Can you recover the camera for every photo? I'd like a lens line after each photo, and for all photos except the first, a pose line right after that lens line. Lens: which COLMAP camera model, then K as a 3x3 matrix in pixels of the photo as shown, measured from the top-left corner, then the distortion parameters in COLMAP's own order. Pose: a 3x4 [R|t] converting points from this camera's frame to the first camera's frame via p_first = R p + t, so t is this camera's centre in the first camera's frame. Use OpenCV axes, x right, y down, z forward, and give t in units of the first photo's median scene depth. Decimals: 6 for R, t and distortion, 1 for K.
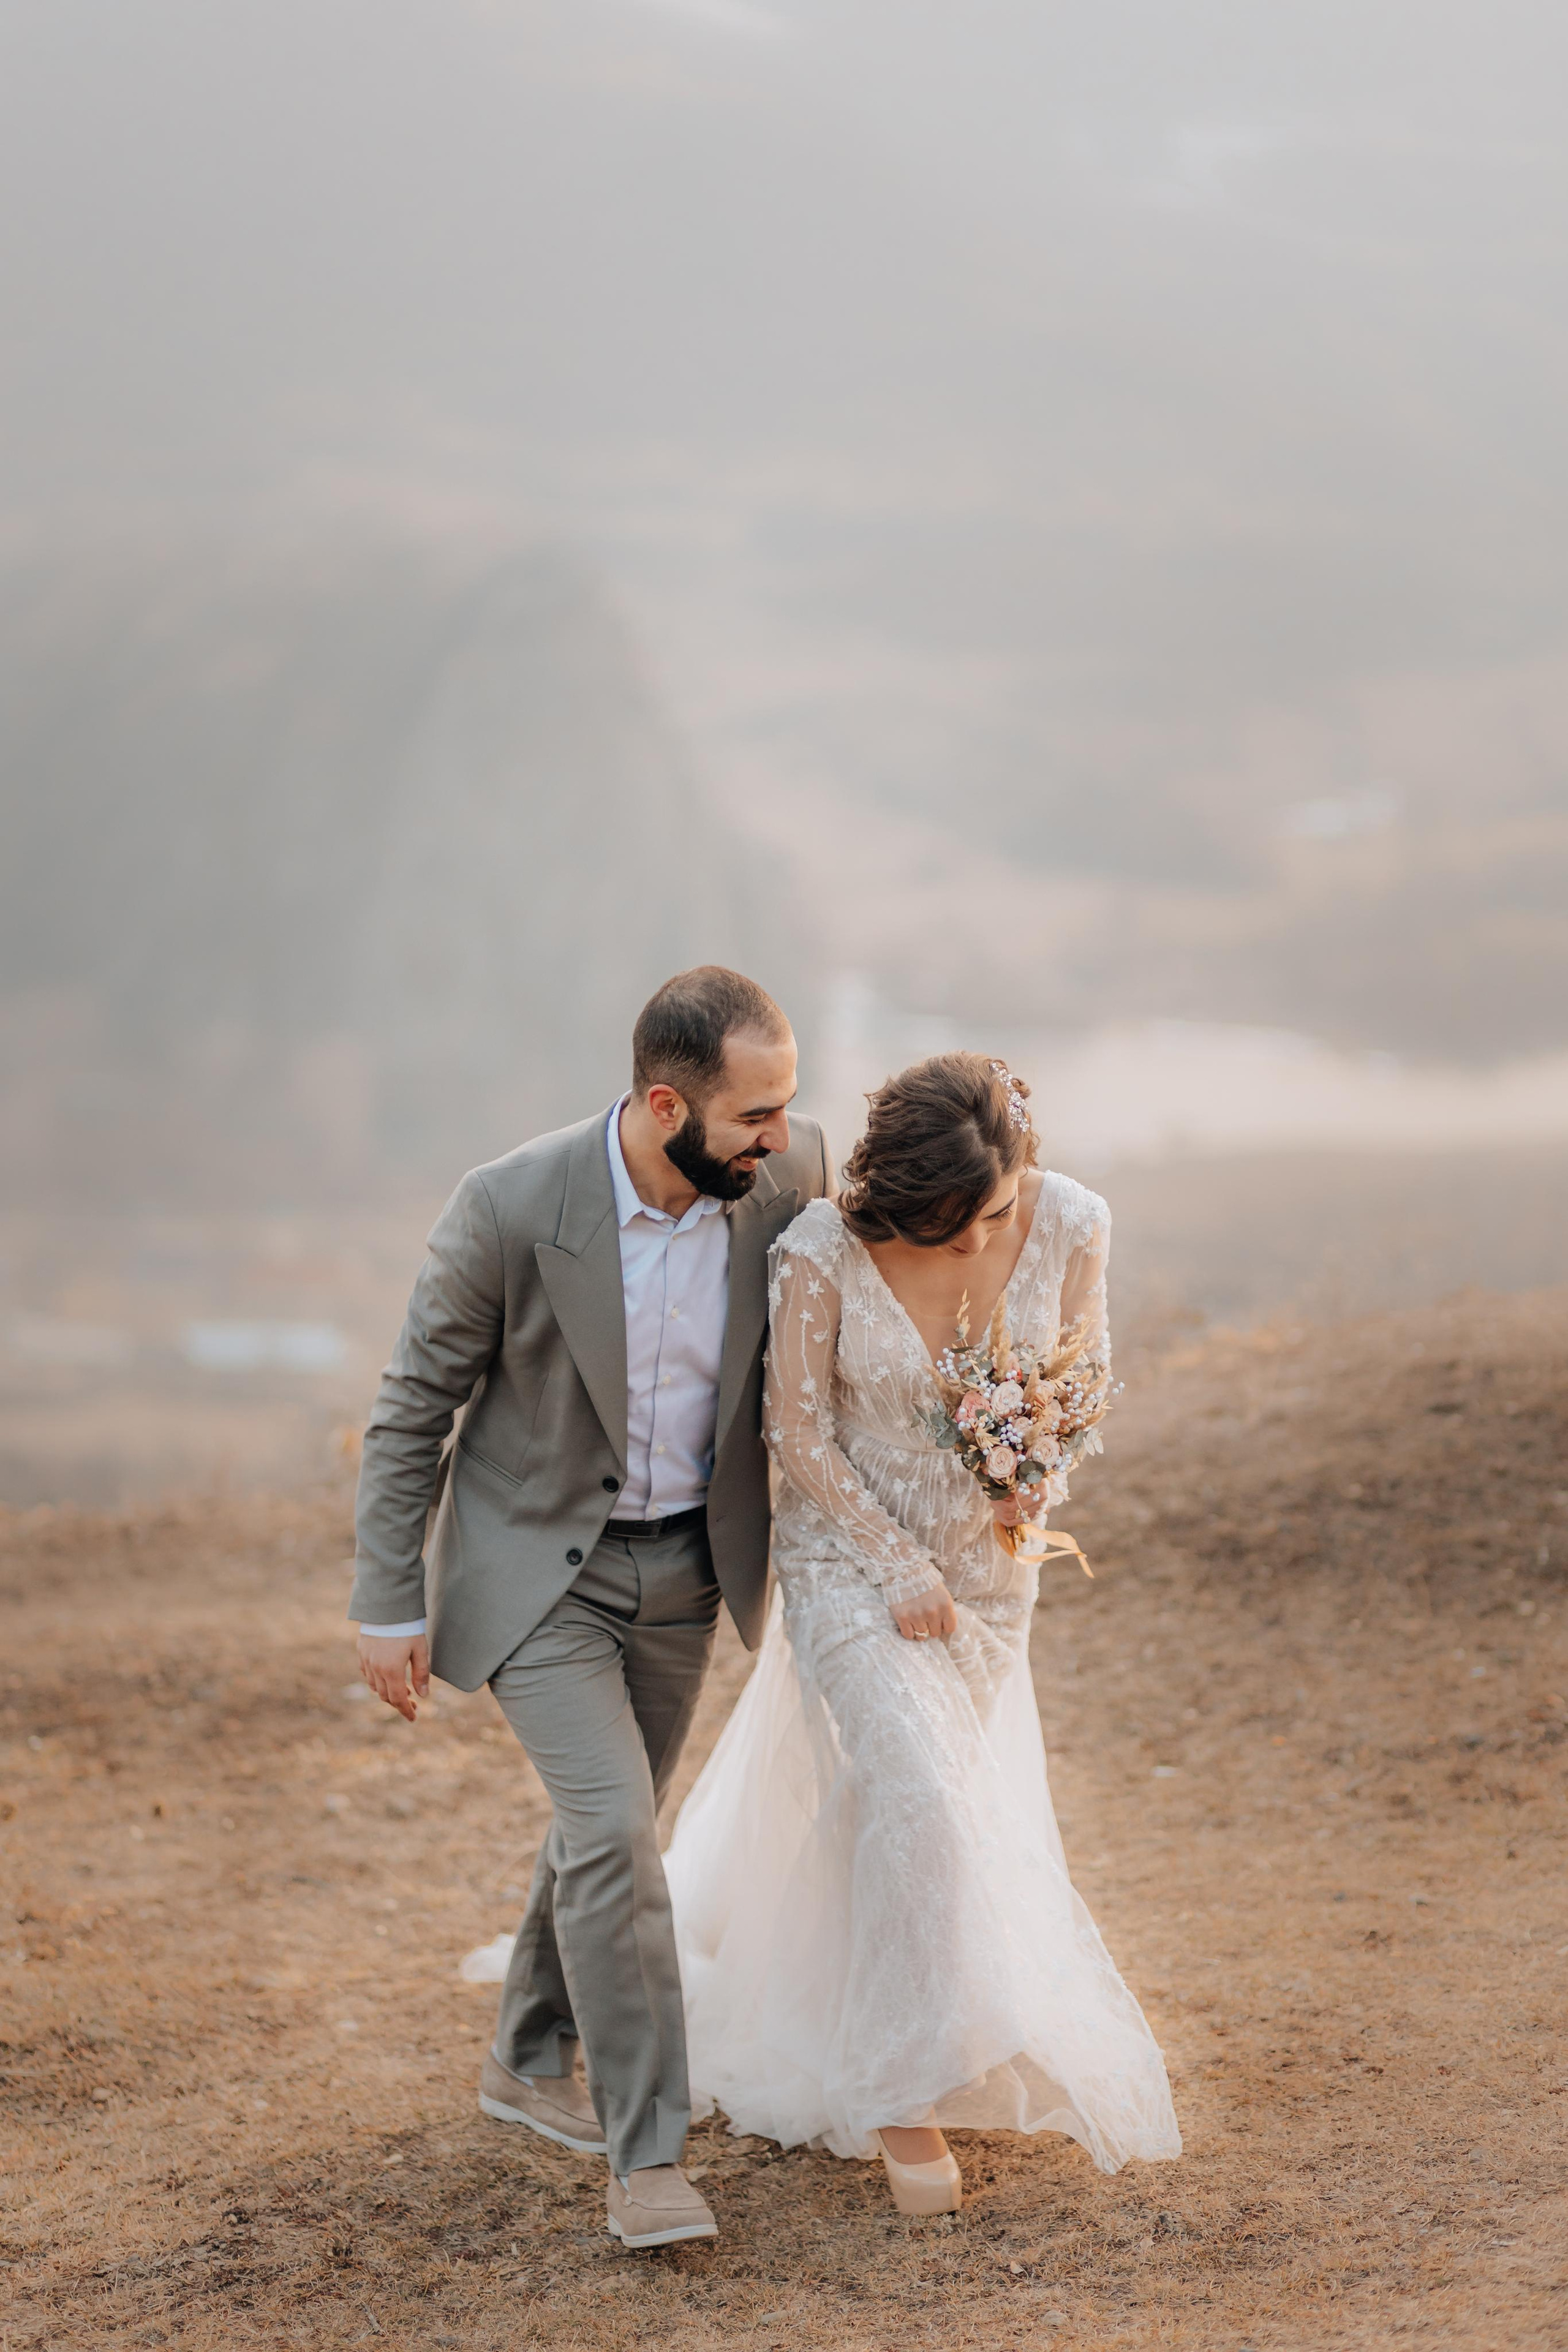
lens RADIAL K [[5600.9, 0, 782.8], [0, 5600.9, 1165.8], [0, 0, 1]] dist [-0.008694, 0.000000]
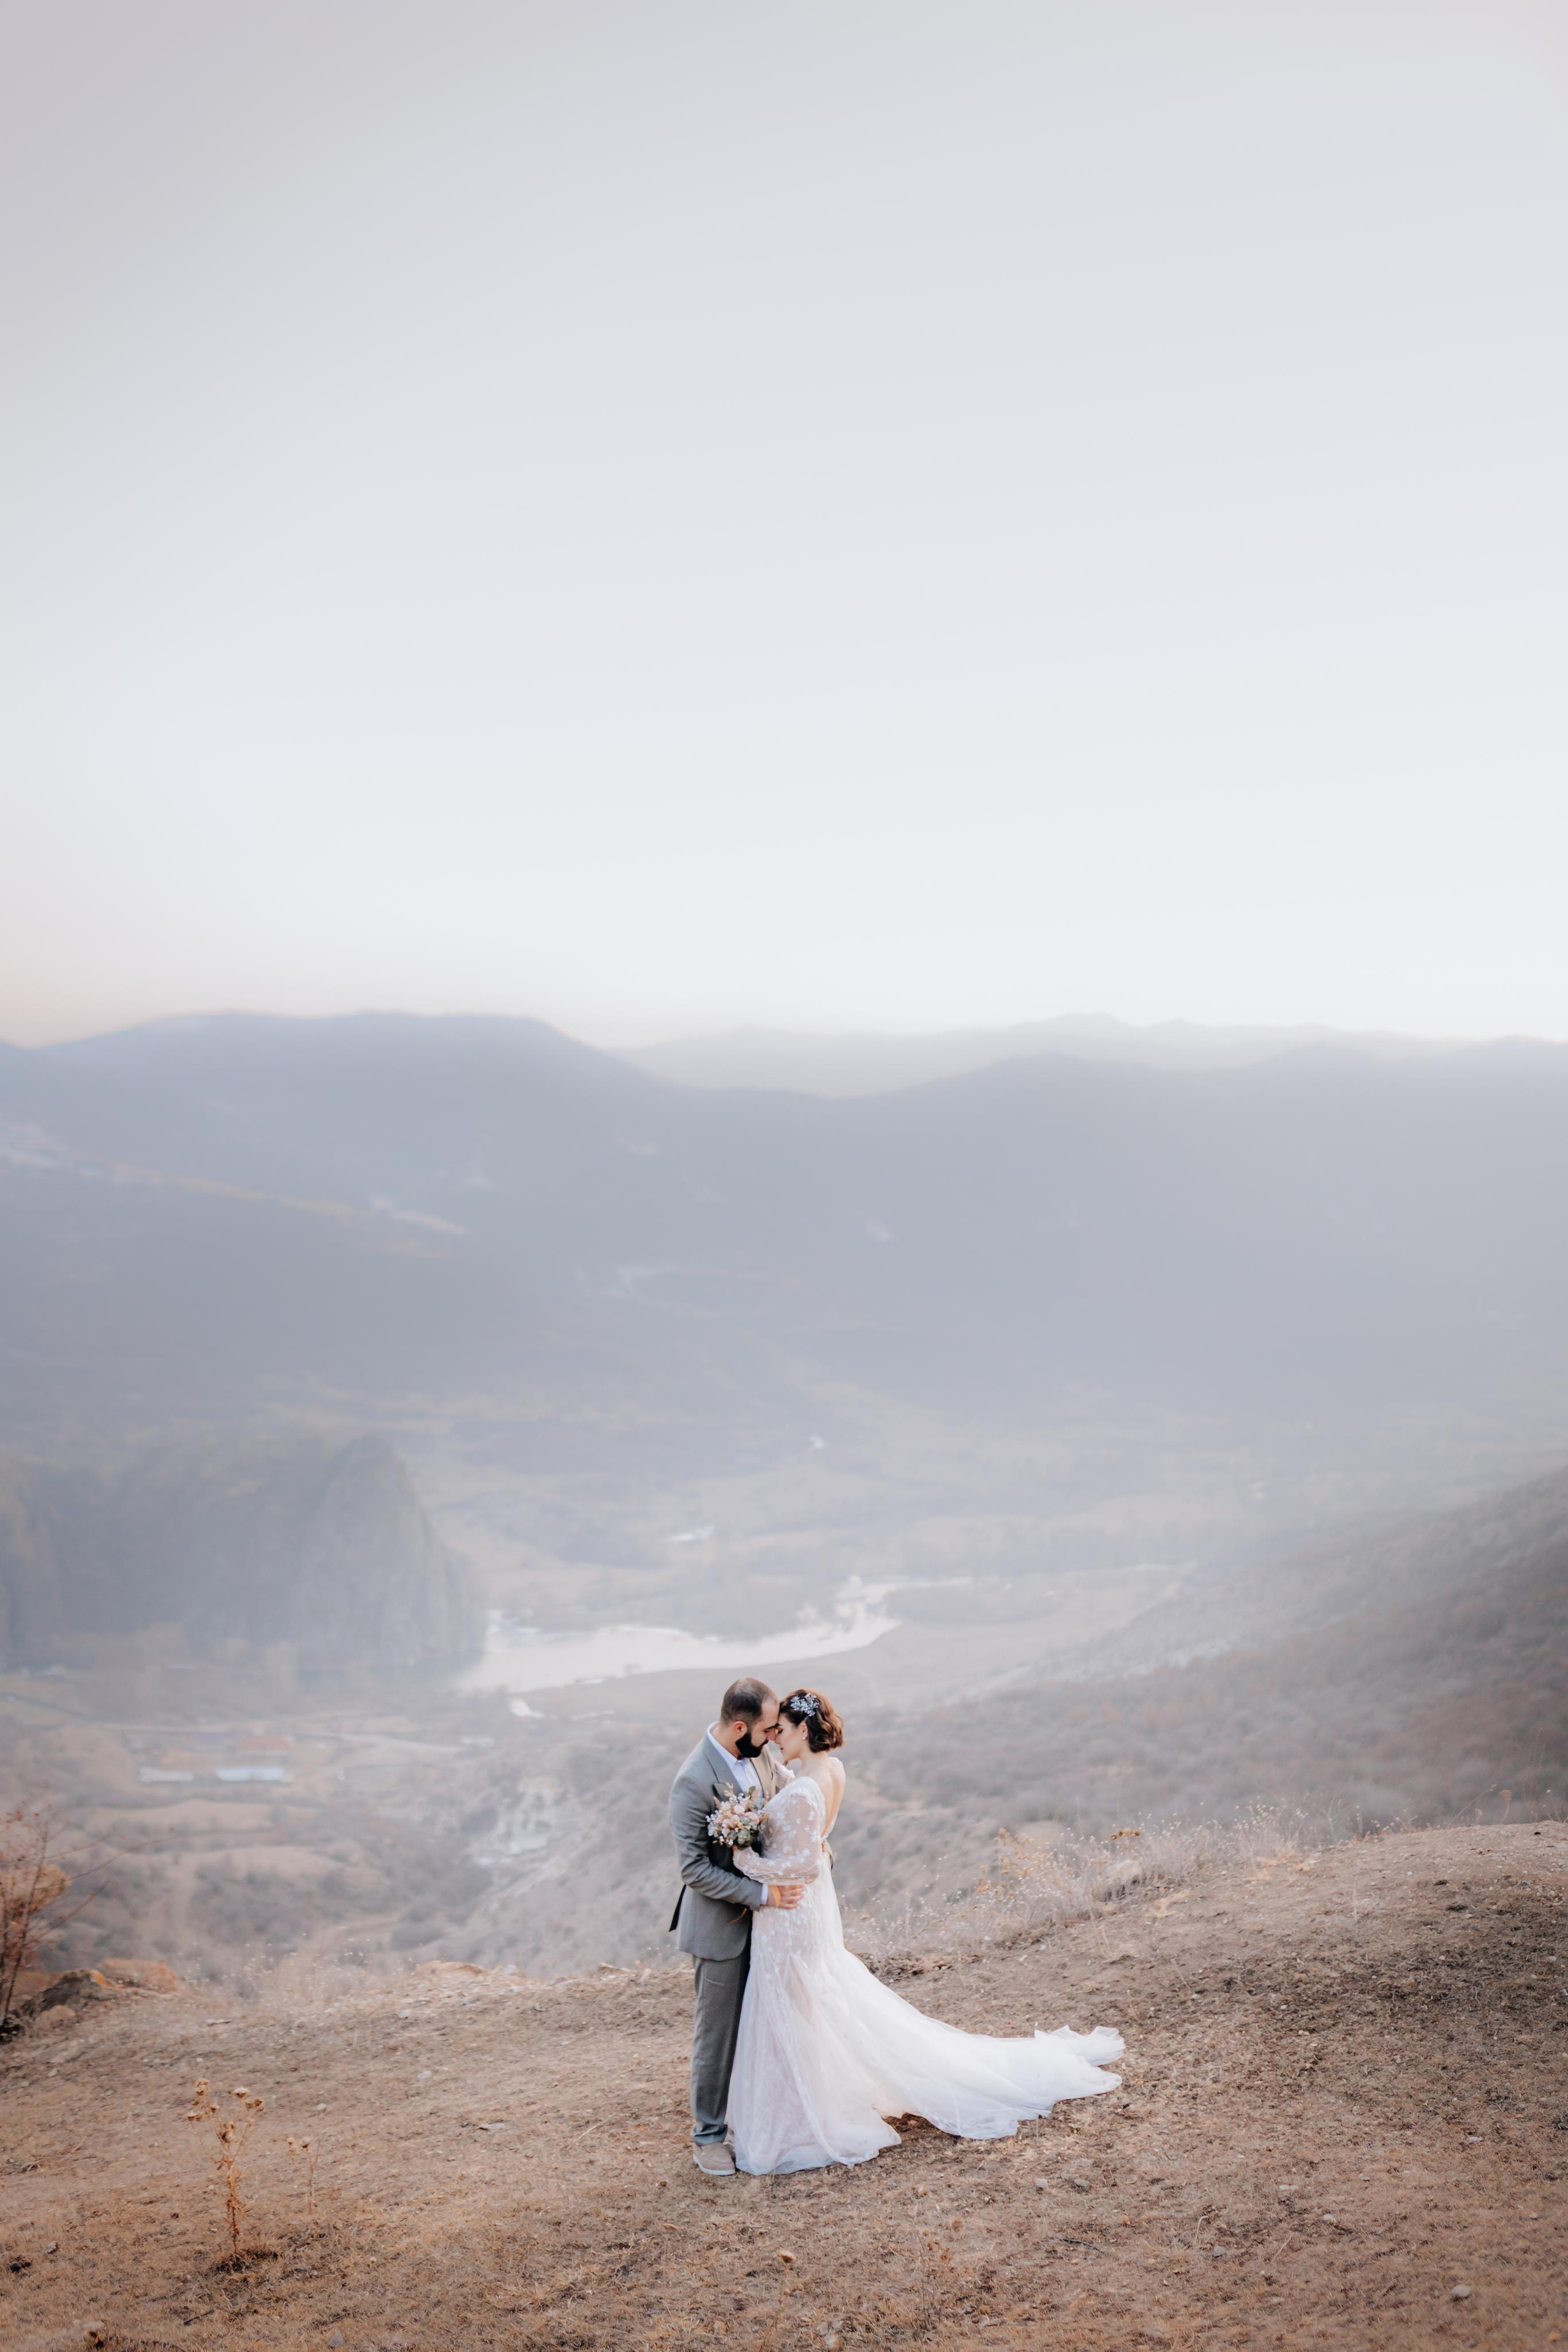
lens RADIAL K [[2208.2, 0, 780.7], [0, 2208.2, 1175.7], [0, 0, 1]] dist [-0.007372, 0.000000]
pose [[0.989741, -0.005664, 0.142762, -0.256950], [0.037353, 0.974720, -0.220284, -0.052744], [-0.137906, 0.223356, 0.964932, 0.214477]]
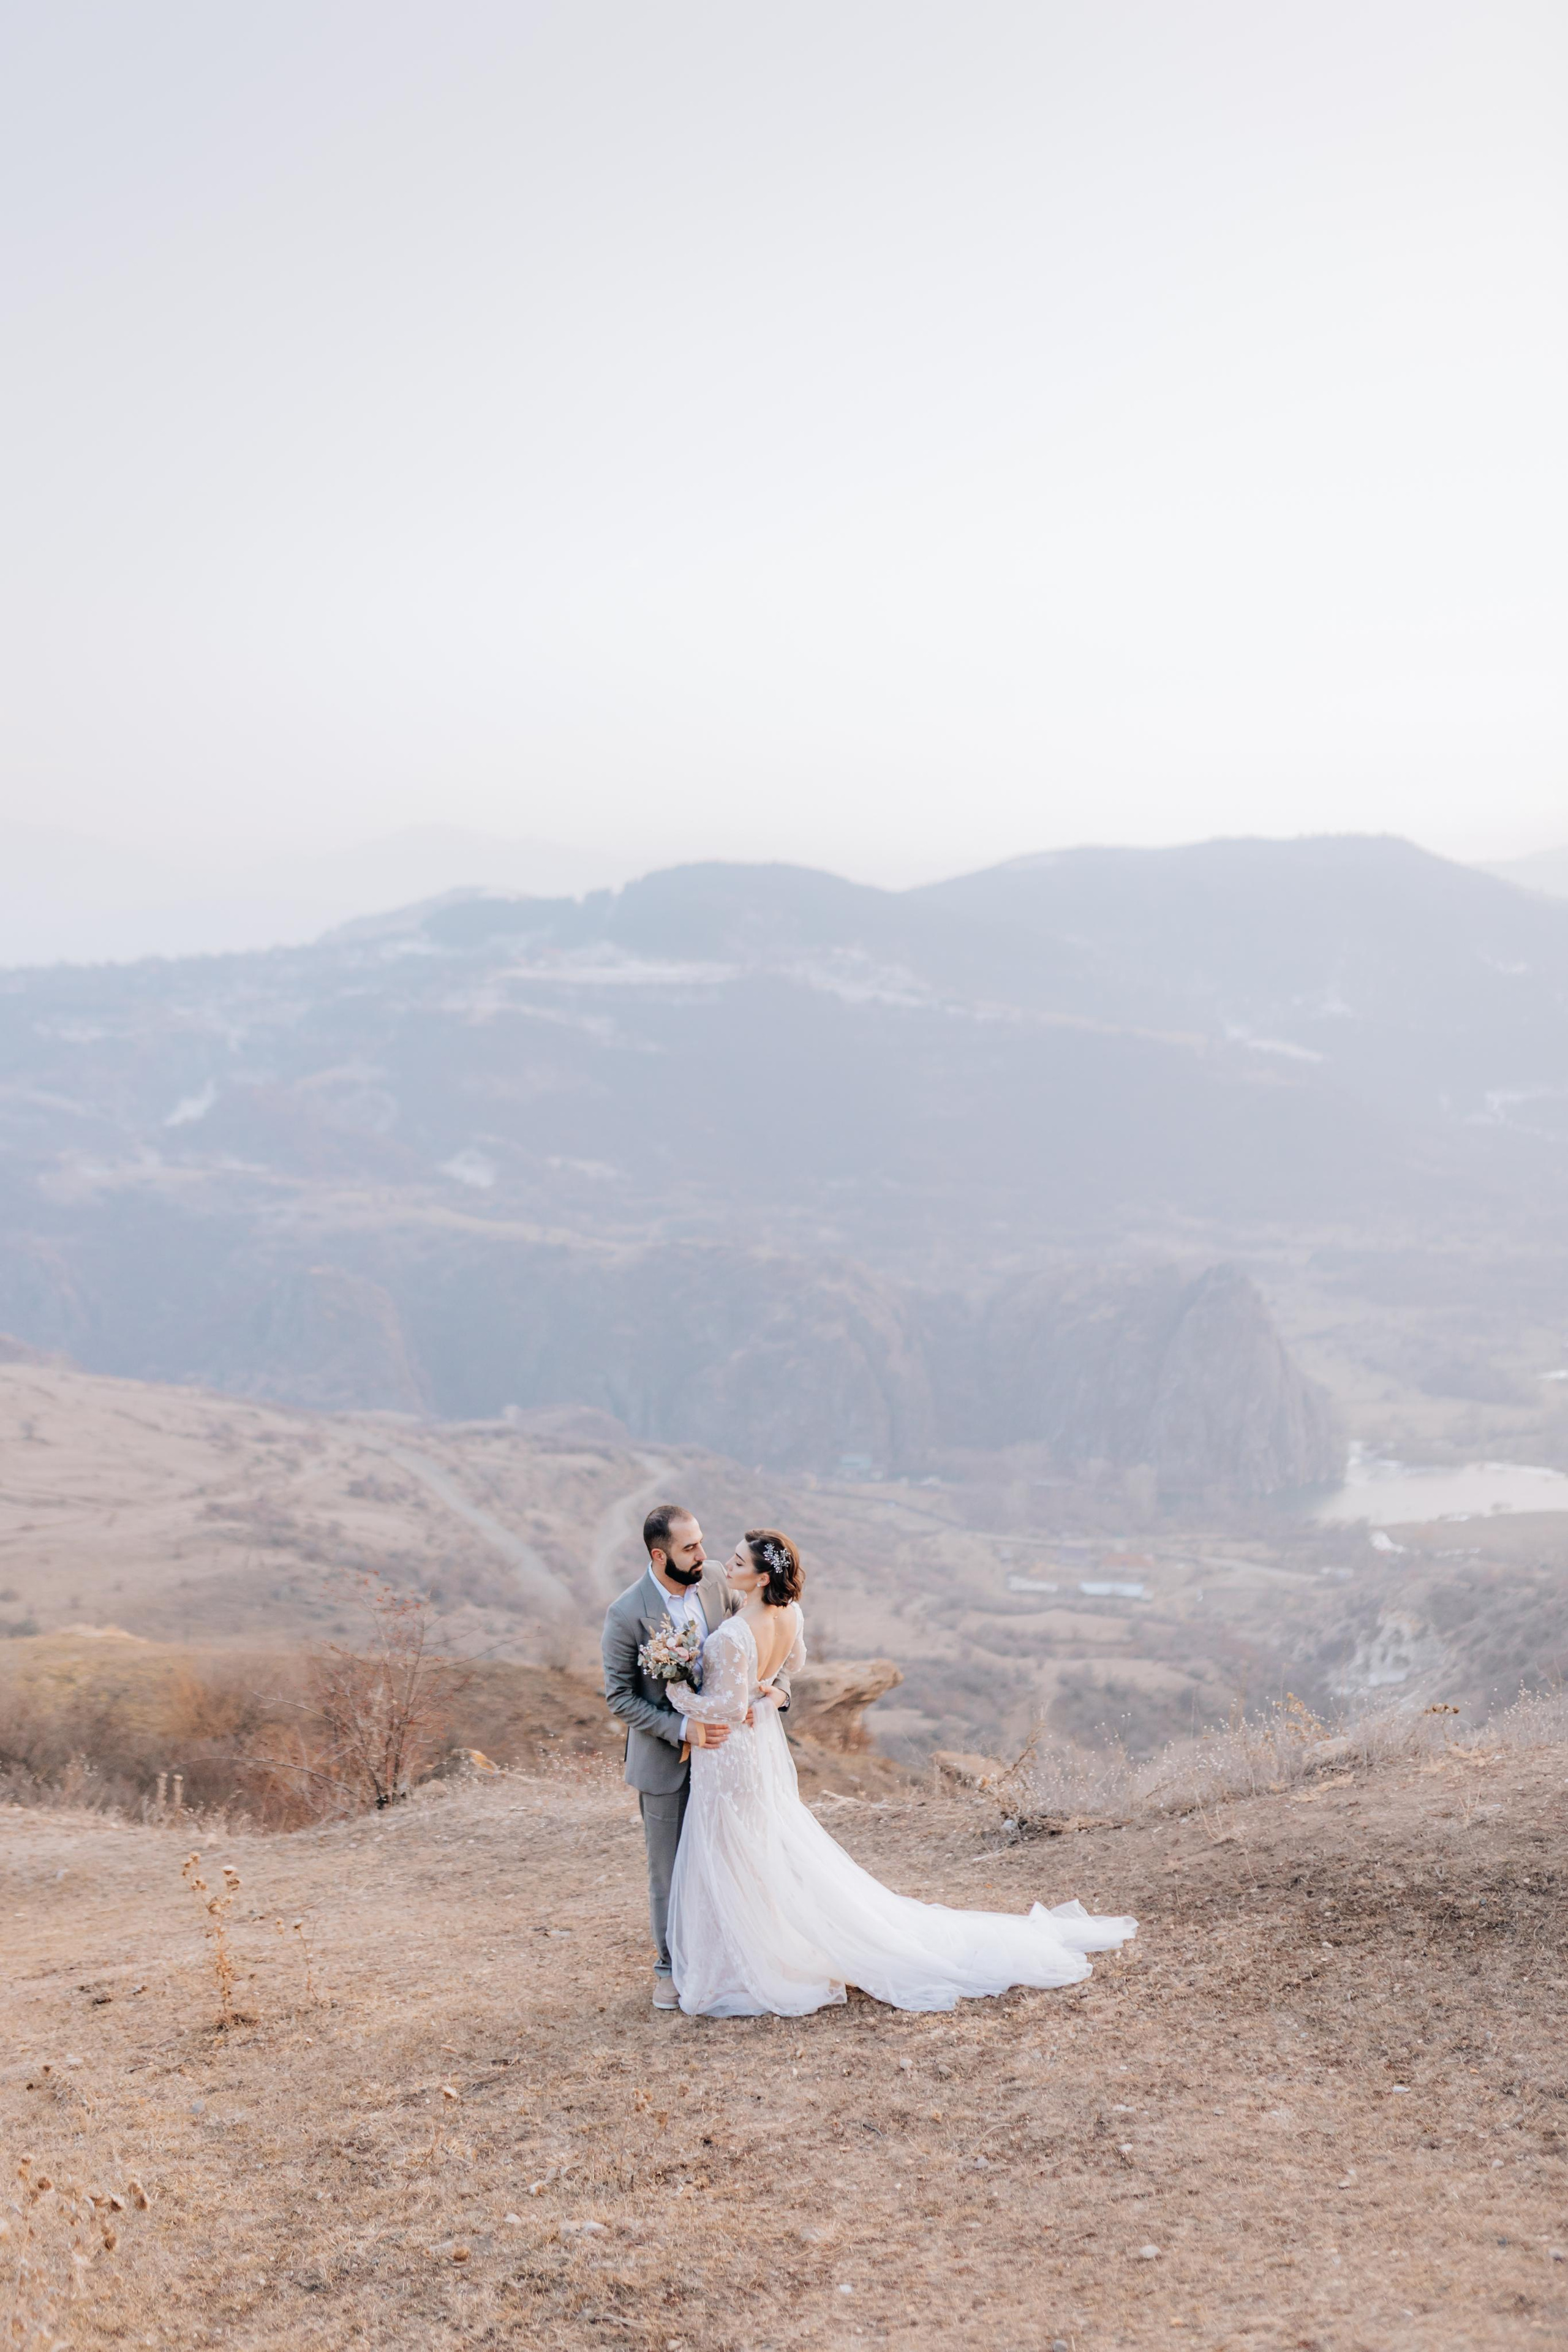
lens RADIAL K [[2208.2, 0, 765.7], [0, 2208.2, 1181.4], [0, 0, 1]] dist [-0.007372, 0.000000]
pose [[0.969381, -0.020365, -0.244718, 0.048392], [-0.016136, 0.989119, -0.146228, -0.052941], [0.245033, 0.145699, 0.958504, 0.282139]]
